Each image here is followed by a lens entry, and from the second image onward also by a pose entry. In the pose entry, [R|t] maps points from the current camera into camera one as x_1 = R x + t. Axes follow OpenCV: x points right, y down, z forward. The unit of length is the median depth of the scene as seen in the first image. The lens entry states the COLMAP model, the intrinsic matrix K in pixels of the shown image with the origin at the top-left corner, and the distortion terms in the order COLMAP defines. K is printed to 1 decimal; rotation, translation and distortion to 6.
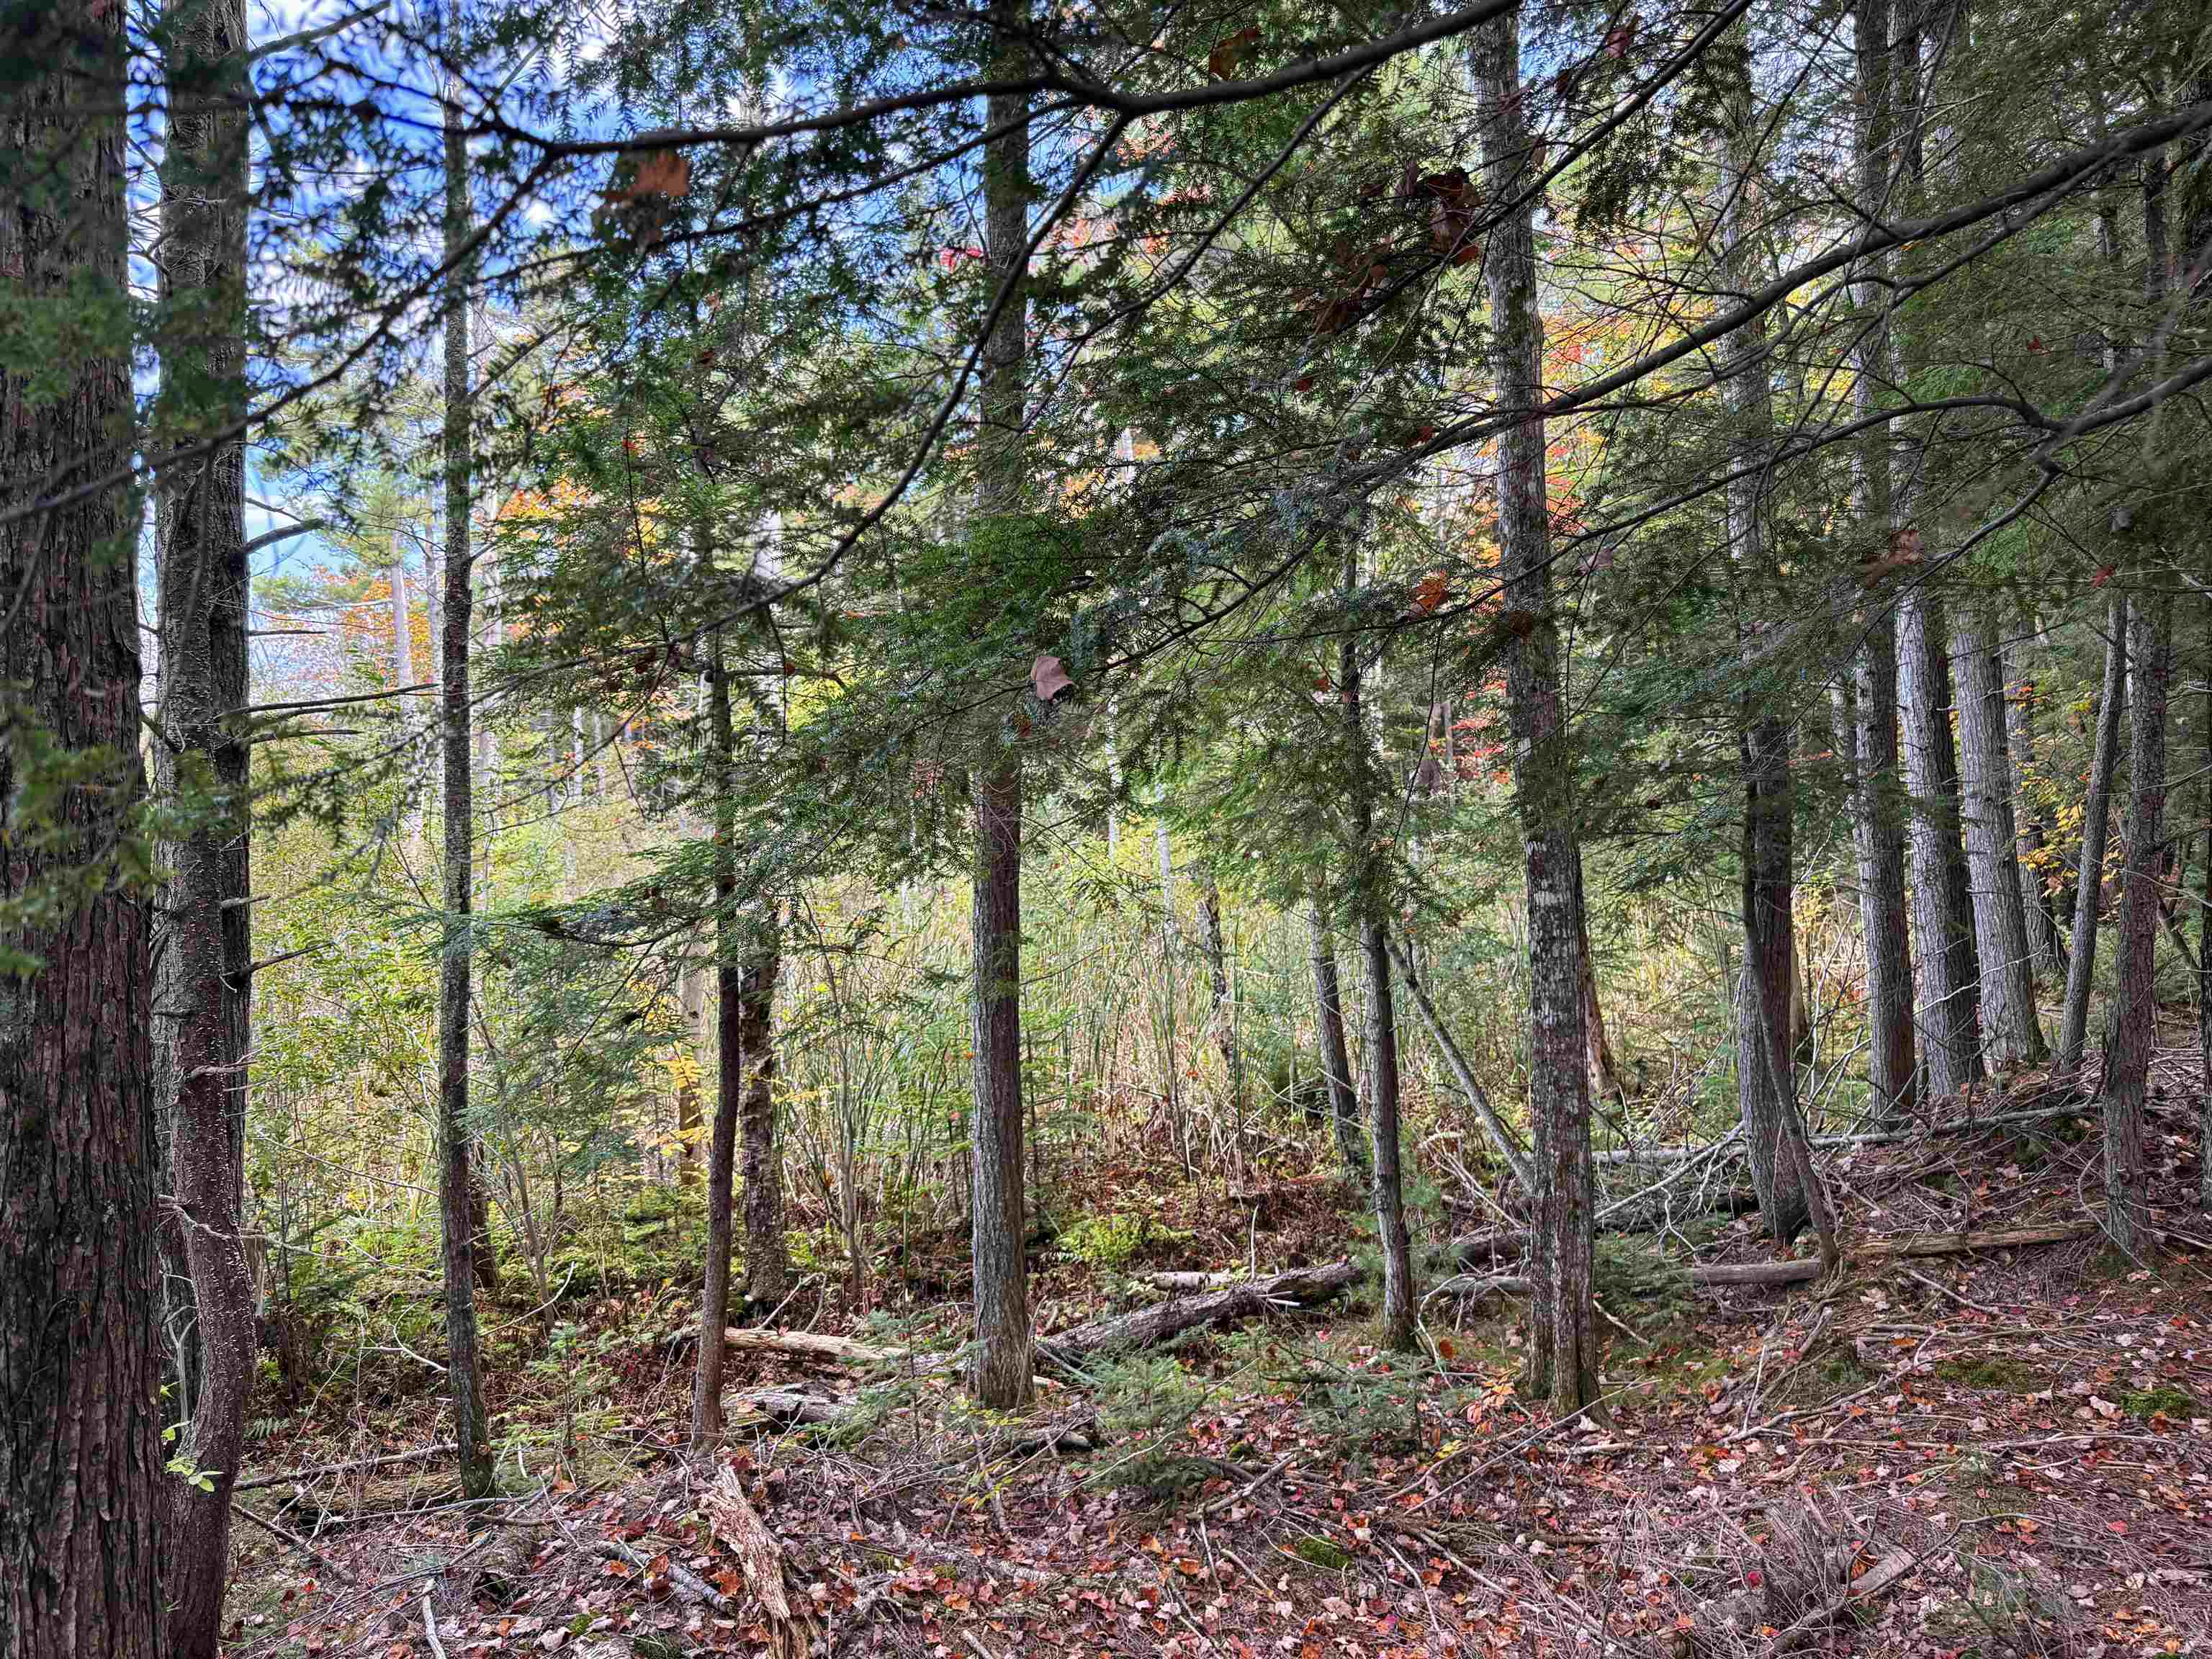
lens RADIAL K [[1449.4, 0, 1096.9], [0, 1449.4, 824.3], [0, 0, 1]] dist [-0.001827, -0.035410]
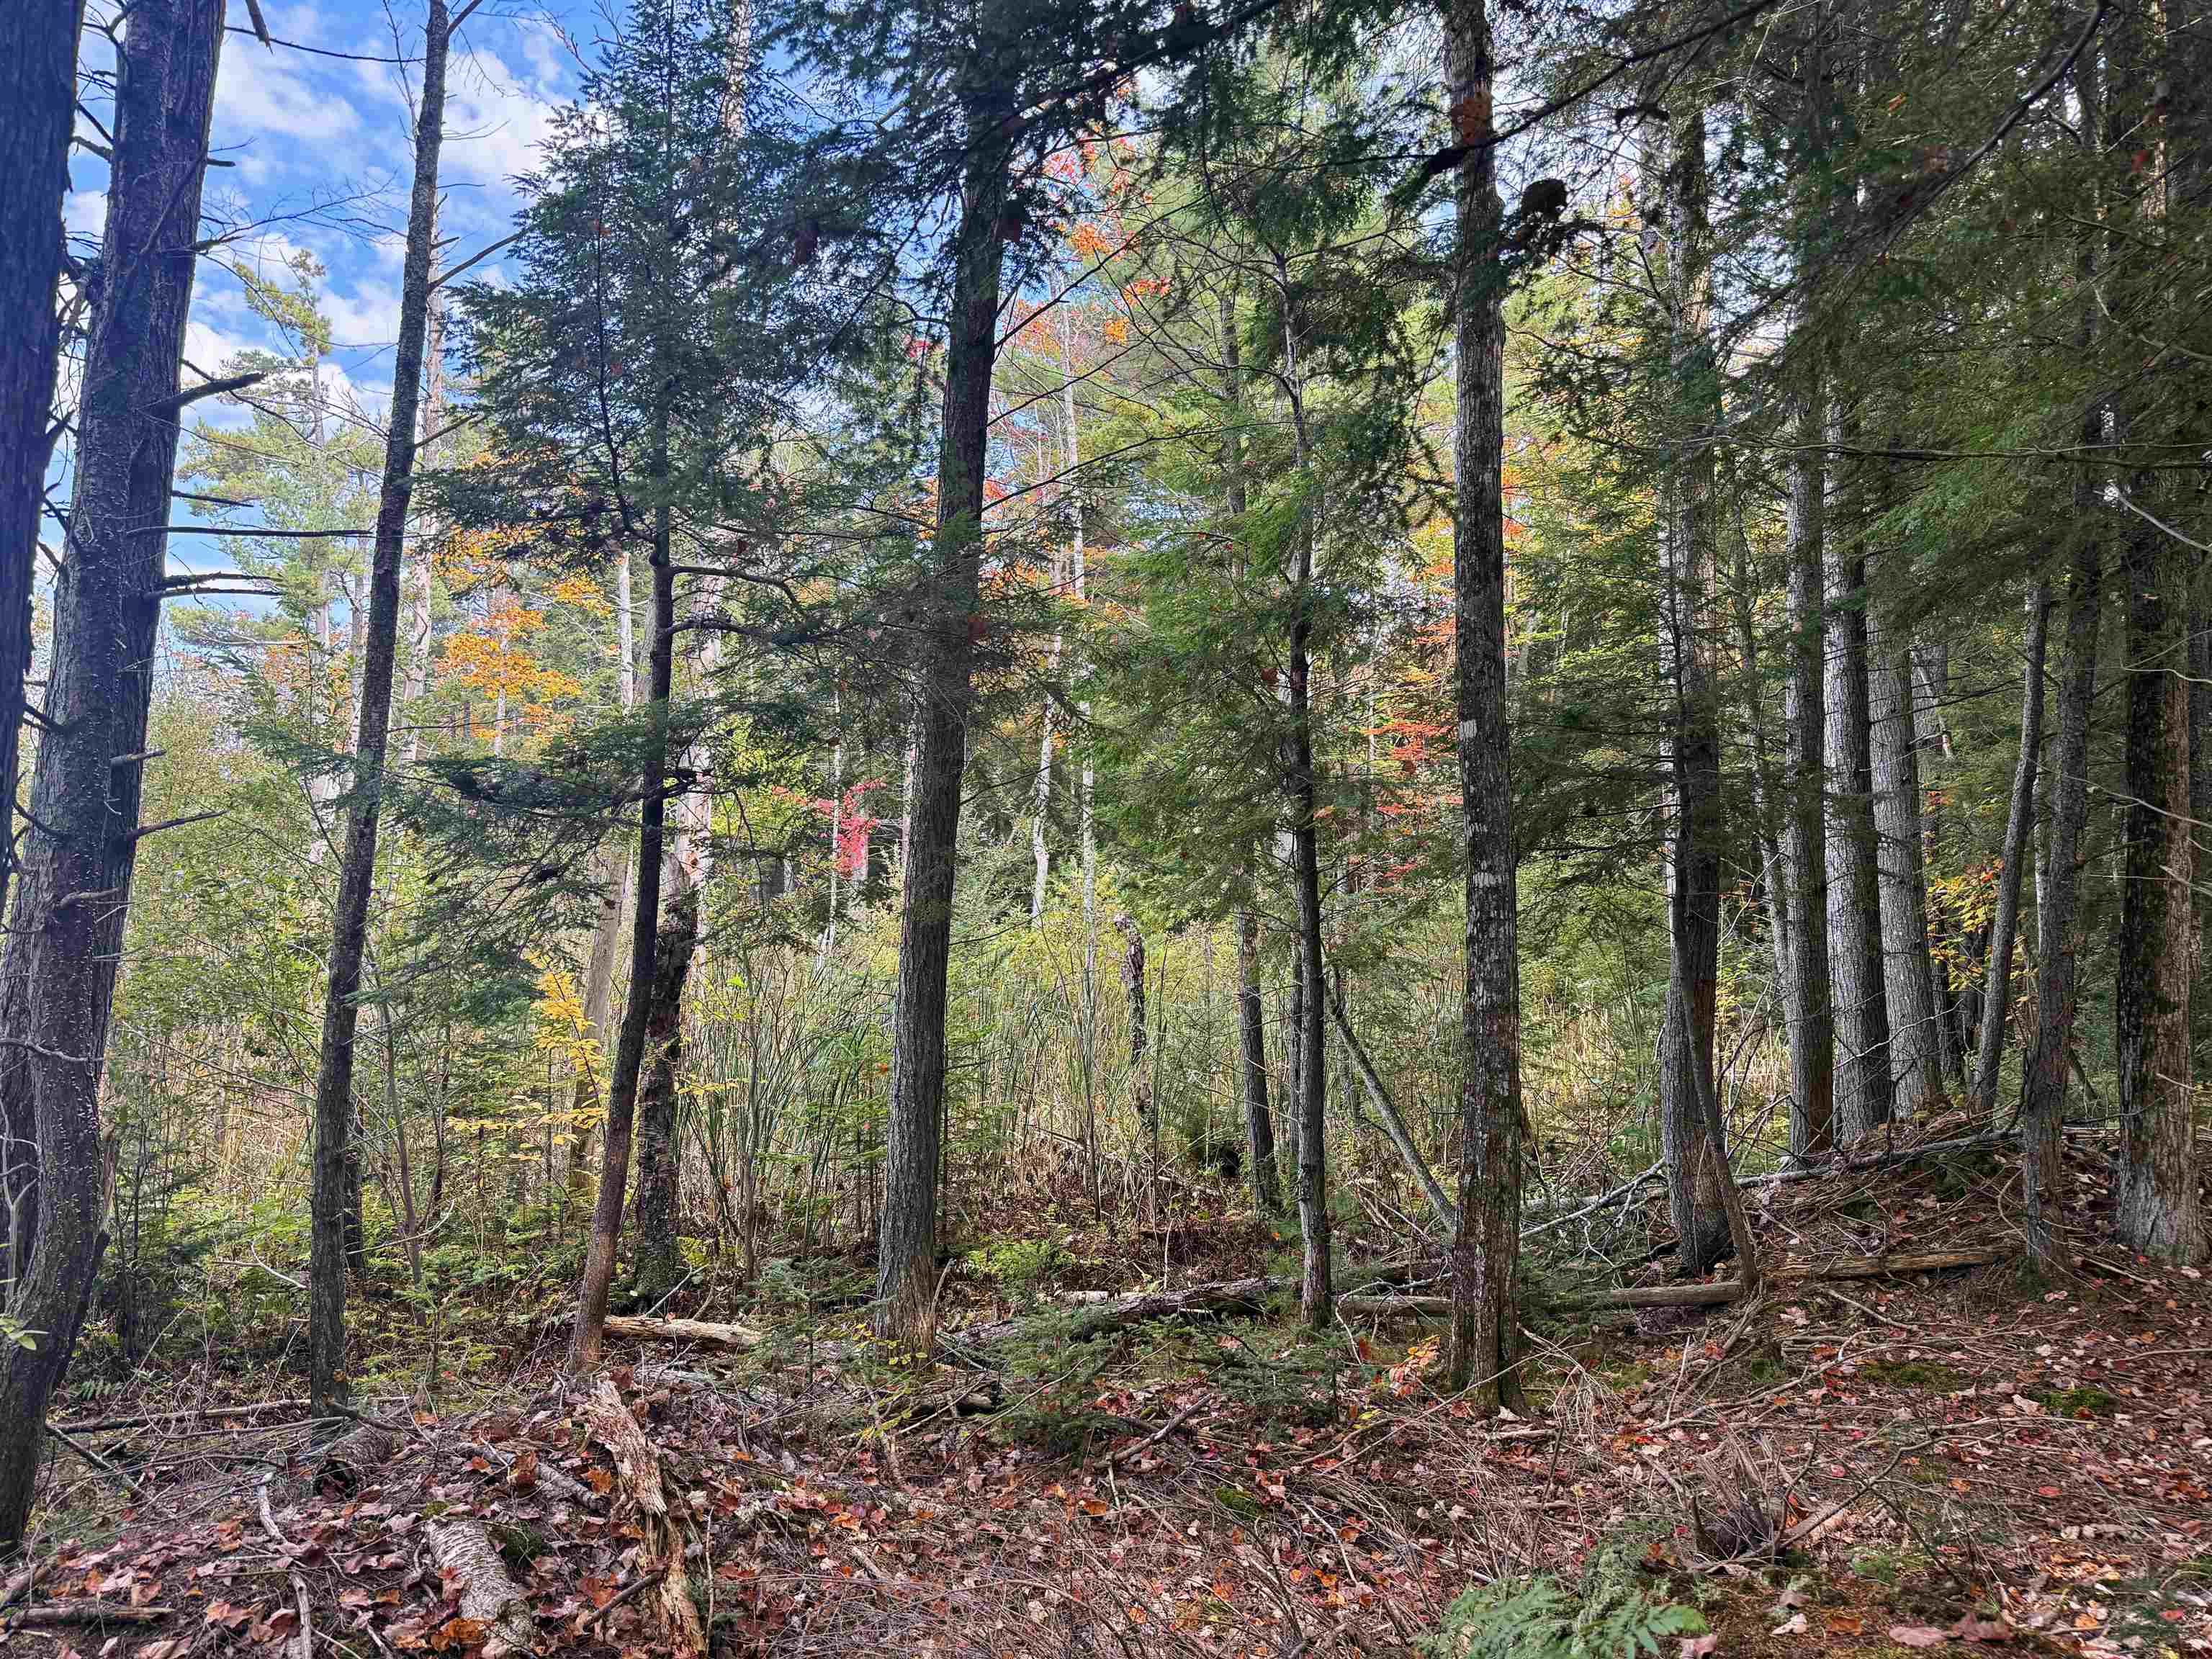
lens RADIAL K [[1446.7, 0, 1093.4], [0, 1446.7, 908.5], [0, 0, 1]] dist [0.004534, -0.046617]
pose [[0.996425, 0.063184, 0.056076, -0.013751], [-0.059301, 0.995893, -0.068409, 0.173375], [-0.060168, 0.064839, 0.996080, 0.031345]]
